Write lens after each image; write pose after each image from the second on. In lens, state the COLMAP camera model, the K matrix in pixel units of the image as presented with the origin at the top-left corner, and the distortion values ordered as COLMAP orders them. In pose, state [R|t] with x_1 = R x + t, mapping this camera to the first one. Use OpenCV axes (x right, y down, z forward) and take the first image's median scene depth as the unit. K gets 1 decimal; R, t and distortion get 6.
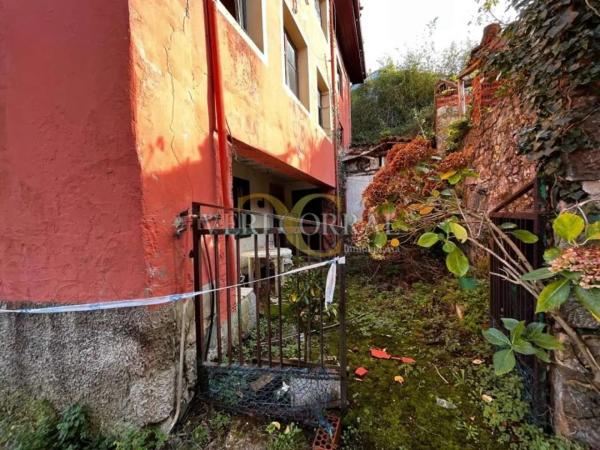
lens RADIAL K [[243.1, 0, 301.8], [0, 243.1, 226.1], [0, 0, 1]] dist [-0.003558, 0.000298]
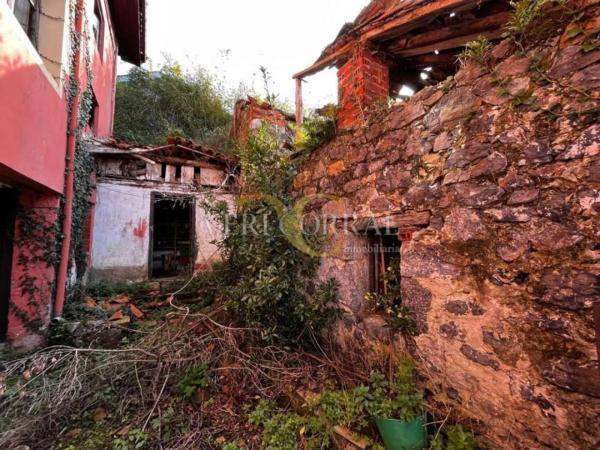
lens RADIAL K [[243.1, 0, 300.2], [0, 243.1, 227.9], [0, 0, 1]] dist [-0.003558, 0.000298]
pose [[0.635272, 0.087237, 0.767346, 0.065817], [0.003352, 0.993279, -0.115698, -0.033706], [-0.772281, 0.076072, 0.630710, 0.312814]]
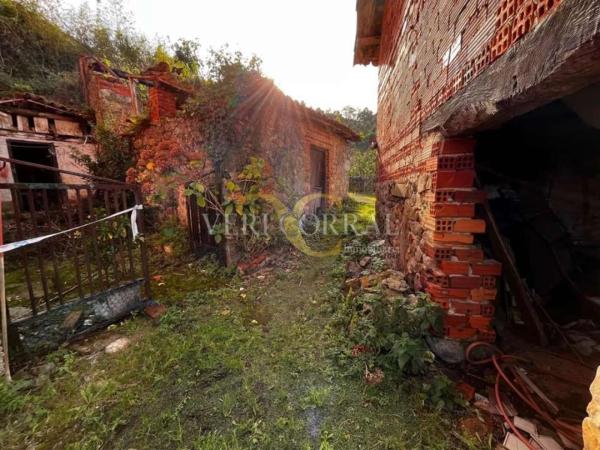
lens RADIAL K [[243.1, 0, 295.4], [0, 243.1, 224.5], [0, 0, 1]] dist [-0.003558, 0.000298]
pose [[0.276224, -0.107314, 0.955083, -0.212947], [0.042949, 0.994132, 0.099280, 0.027599], [-0.960133, 0.013596, 0.279212, -0.079779]]
